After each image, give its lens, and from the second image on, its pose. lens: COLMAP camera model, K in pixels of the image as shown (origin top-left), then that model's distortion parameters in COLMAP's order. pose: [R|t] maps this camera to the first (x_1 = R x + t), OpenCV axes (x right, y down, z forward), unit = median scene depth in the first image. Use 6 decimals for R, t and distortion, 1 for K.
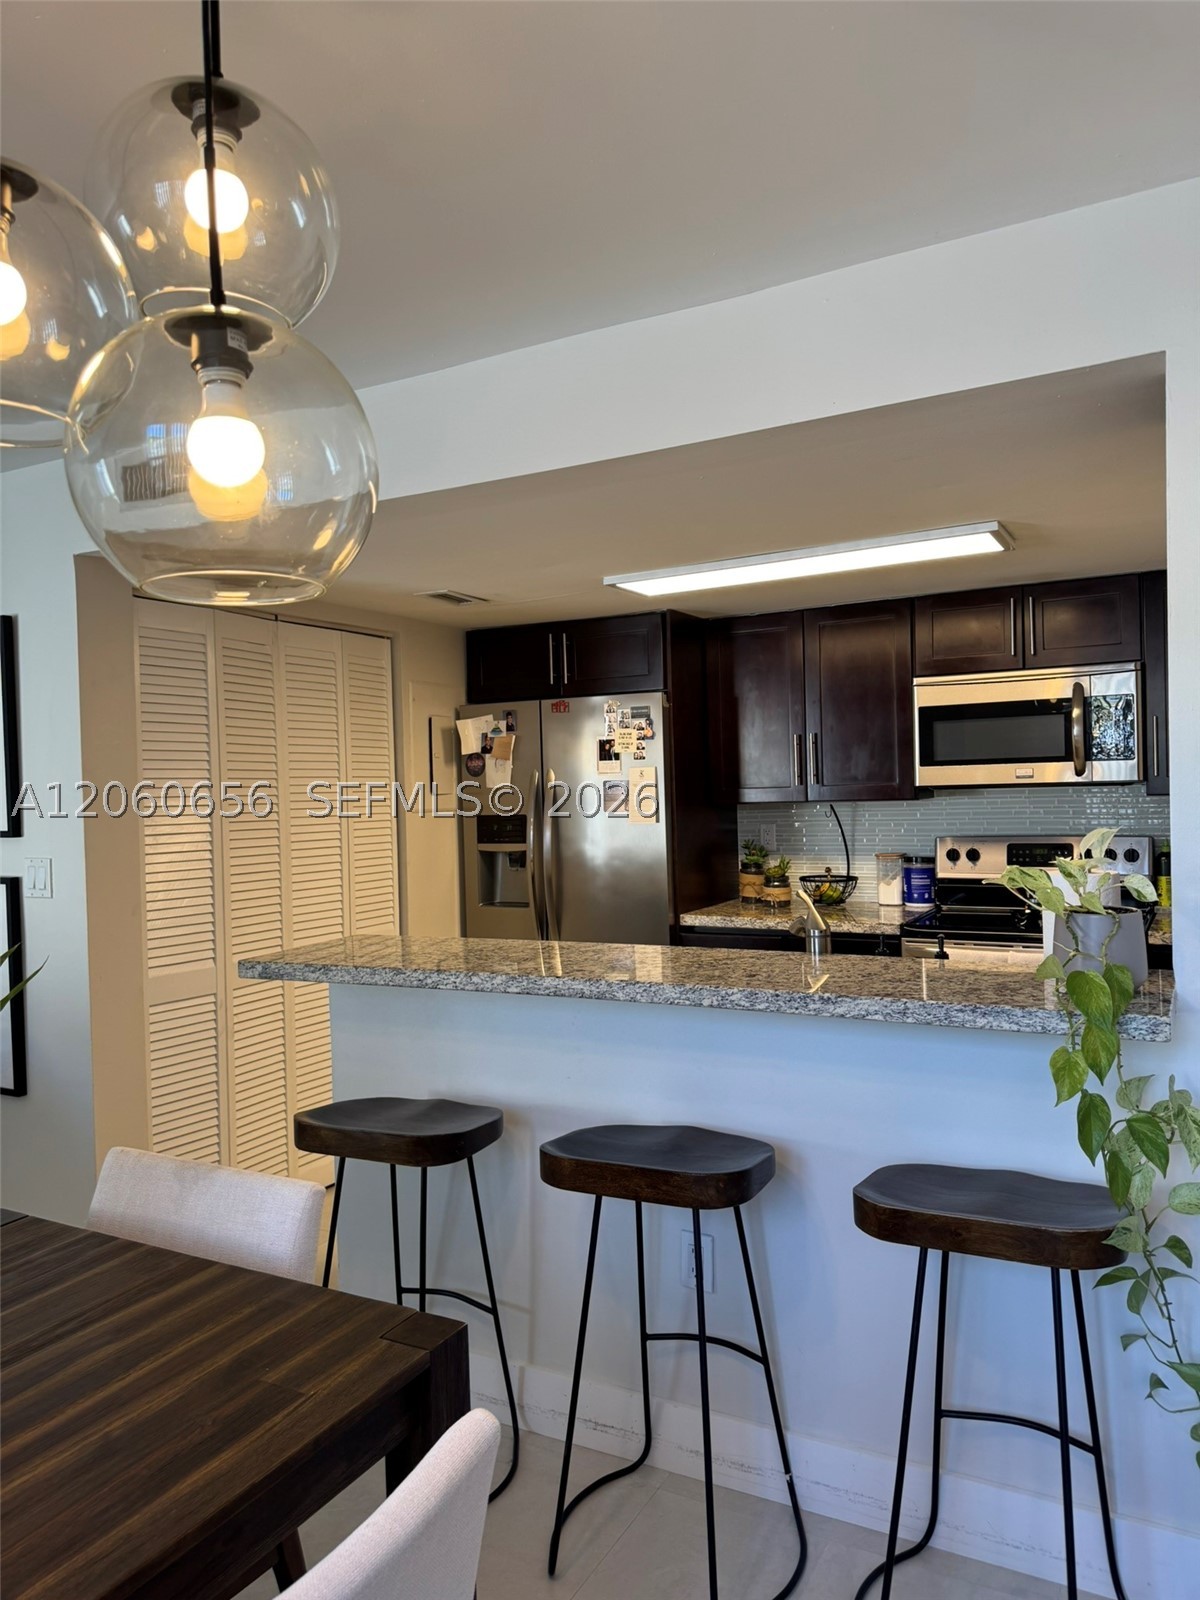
lens RADIAL K [[1129.9, 0, 600.1], [0, 1129.9, 803.1], [0, 0, 1]] dist [0.001850, 0.000039]
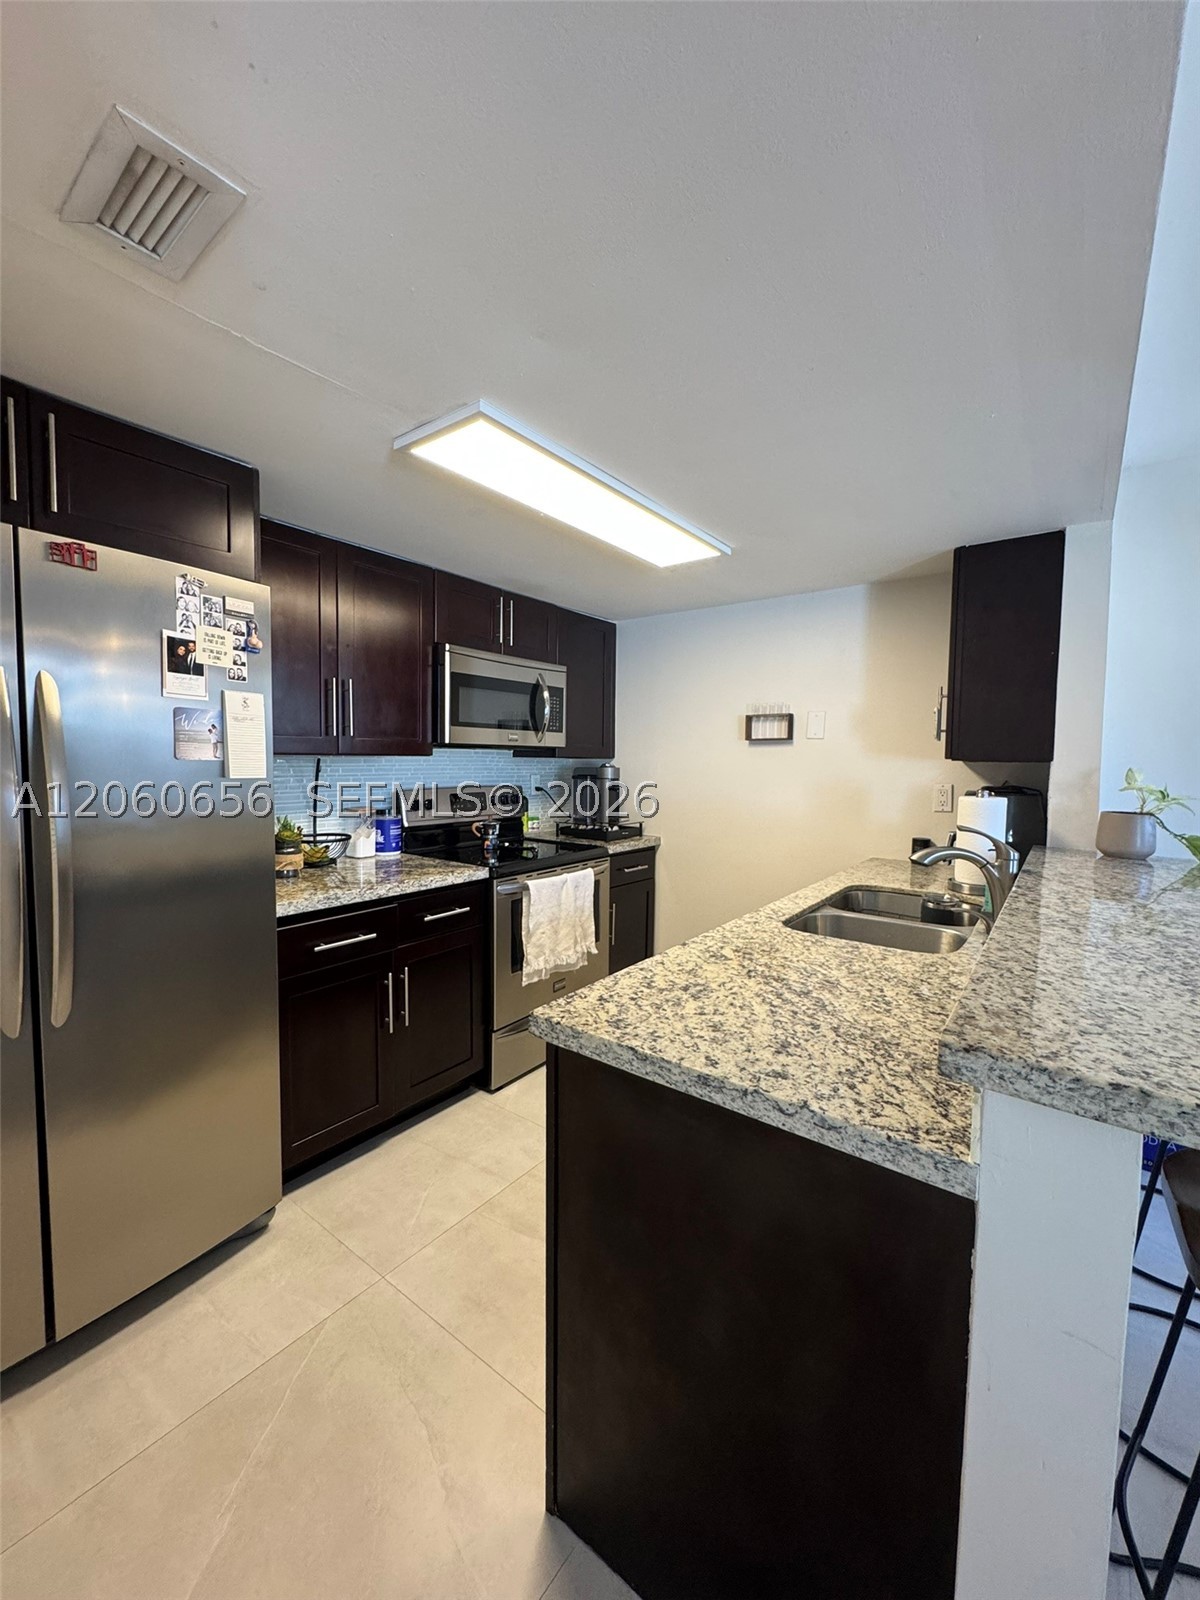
lens RADIAL K [[637.5, 0, 597.7], [0, 637.5, 794.6], [0, 0, 1]] dist [-0.000267, -0.000162]
pose [[0.154352, -0.024299, 0.987717, -0.297328], [-0.009434, 0.999616, 0.026066, 0.016085], [-0.987971, -0.013342, 0.154063, 0.725750]]
